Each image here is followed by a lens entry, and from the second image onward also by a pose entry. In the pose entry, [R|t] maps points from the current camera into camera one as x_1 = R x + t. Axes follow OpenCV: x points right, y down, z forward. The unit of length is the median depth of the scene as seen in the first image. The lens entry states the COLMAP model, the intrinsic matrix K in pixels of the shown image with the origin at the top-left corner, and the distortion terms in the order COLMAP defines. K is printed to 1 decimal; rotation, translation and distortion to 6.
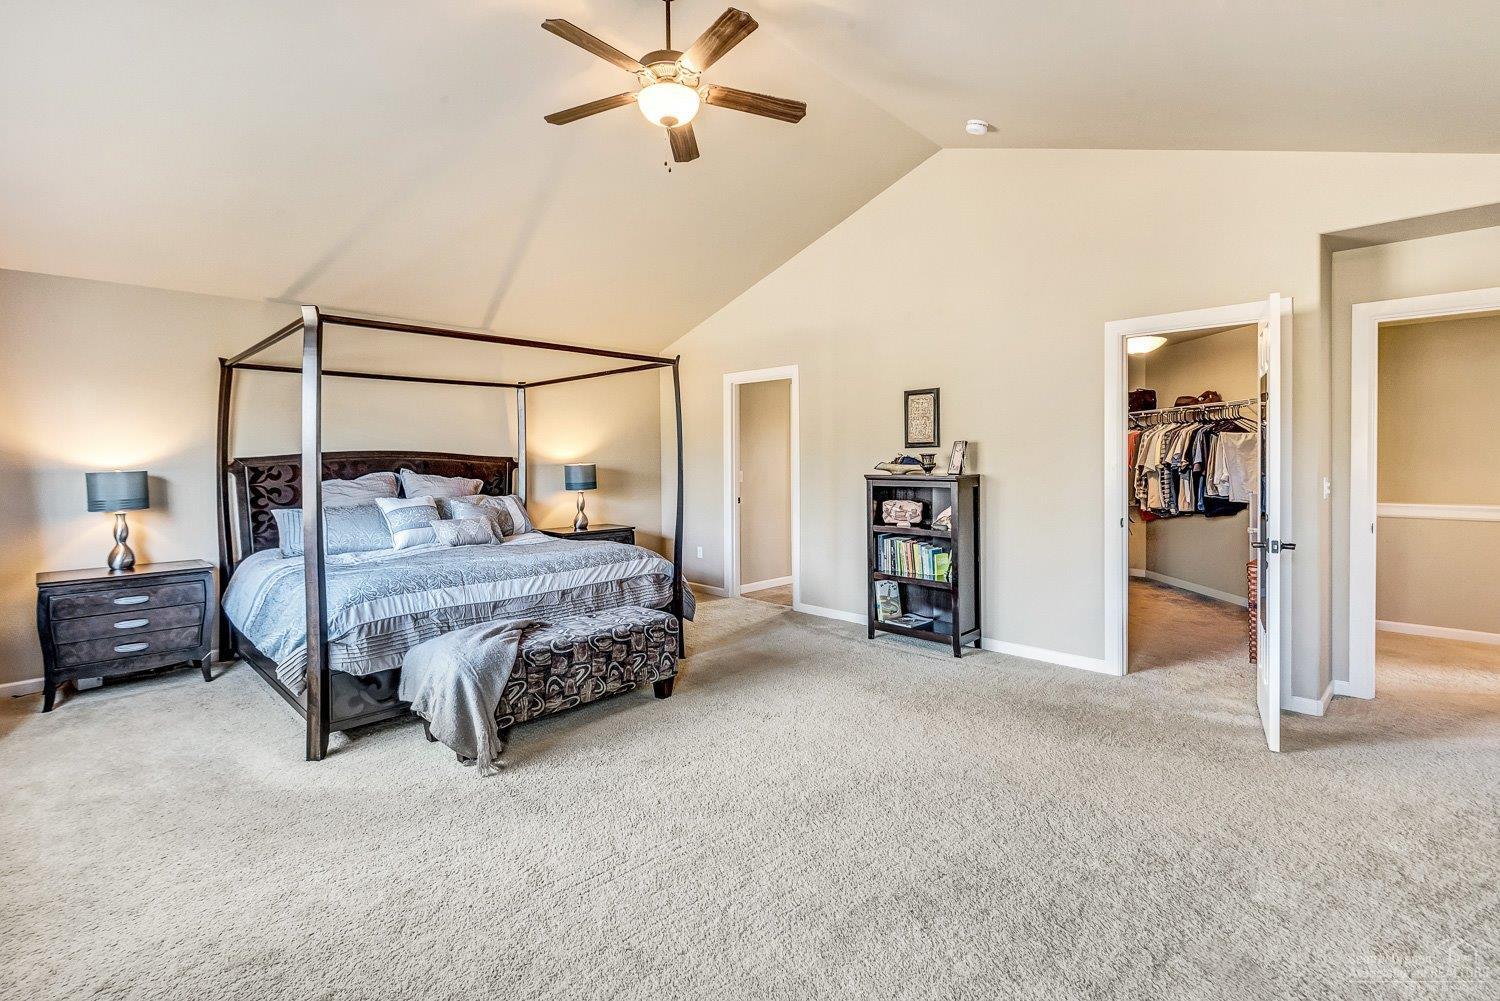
lens RADIAL K [[682.4, 0, 749.7], [0, 682.4, 466.6], [0, 0, 1]] dist [-0.000061, -0.000024]
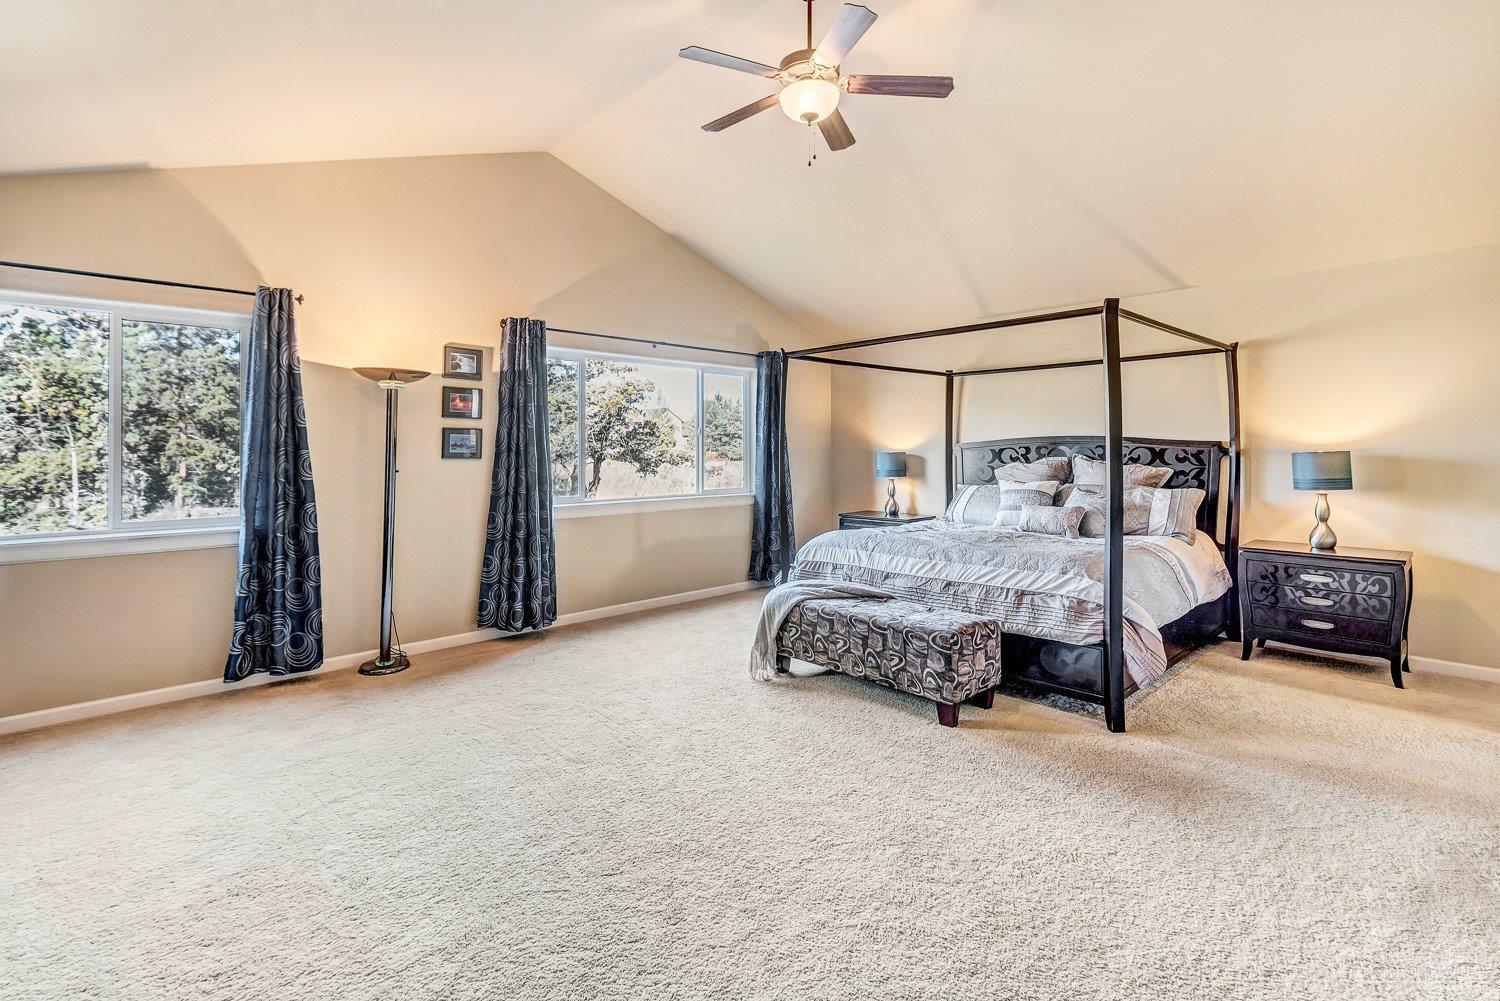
lens RADIAL K [[704.5, 0, 749.7], [0, 704.5, 432.2], [0, 0, 1]] dist [0.000725, 0.000031]
pose [[-0.056768, -0.015022, -0.998274, 0.755904], [-0.006195, 0.999873, -0.014694, -0.013721], [0.998368, 0.005350, -0.056854, 0.784652]]
